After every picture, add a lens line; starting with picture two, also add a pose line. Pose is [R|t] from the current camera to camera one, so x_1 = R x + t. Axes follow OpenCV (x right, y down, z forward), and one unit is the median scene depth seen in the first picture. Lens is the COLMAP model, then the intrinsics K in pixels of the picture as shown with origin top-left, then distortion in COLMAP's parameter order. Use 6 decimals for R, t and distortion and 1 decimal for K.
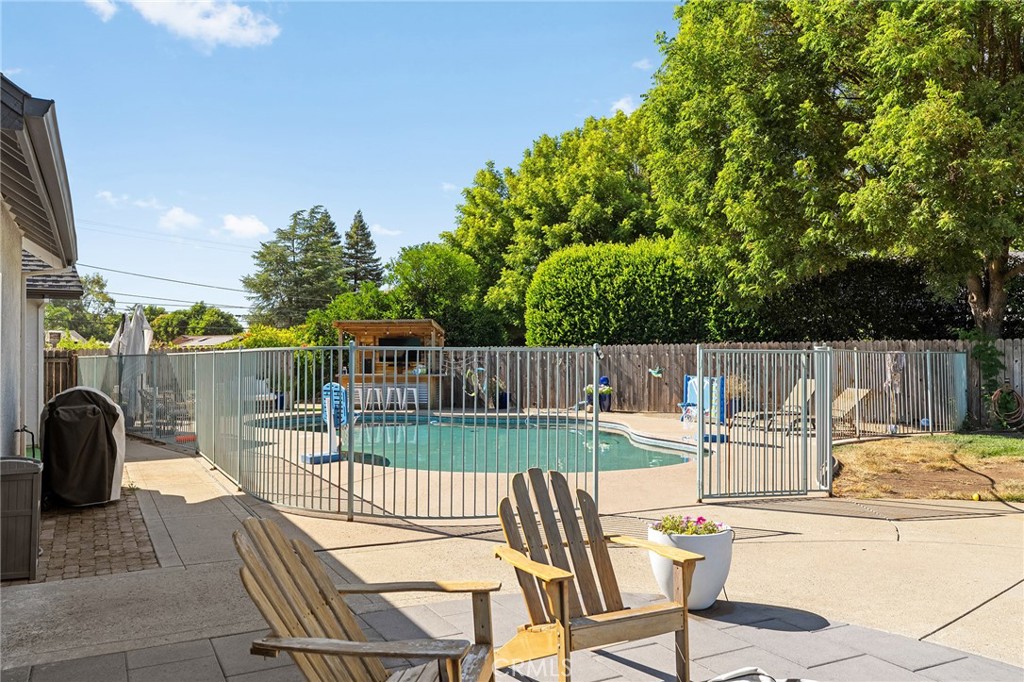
lens RADIAL K [[847.5, 0, 512.0], [0, 847.5, 341.0], [0, 0, 1]] dist [-0.000004, 0.001113]
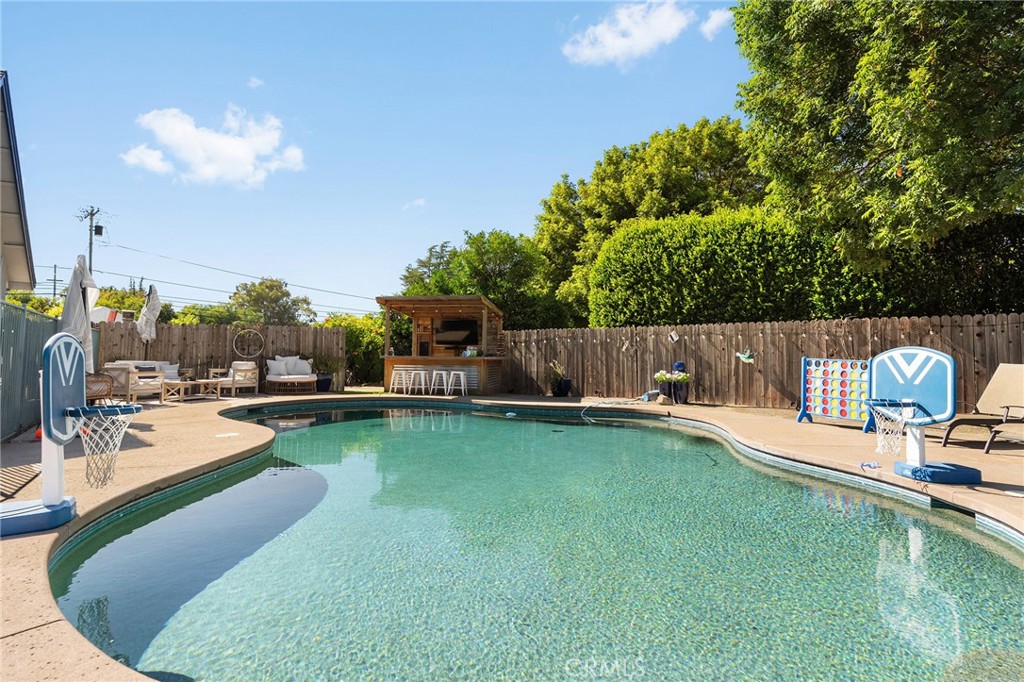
lens RADIAL K [[566.8, 0, 511.7], [0, 566.8, 325.8], [0, 0, 1]] dist [-0.020511, -0.000546]
pose [[0.988975, 0.007531, -0.147890, 0.025627], [-0.013528, 0.999125, -0.039586, 0.028995], [0.147462, 0.041150, 0.988211, 0.392733]]
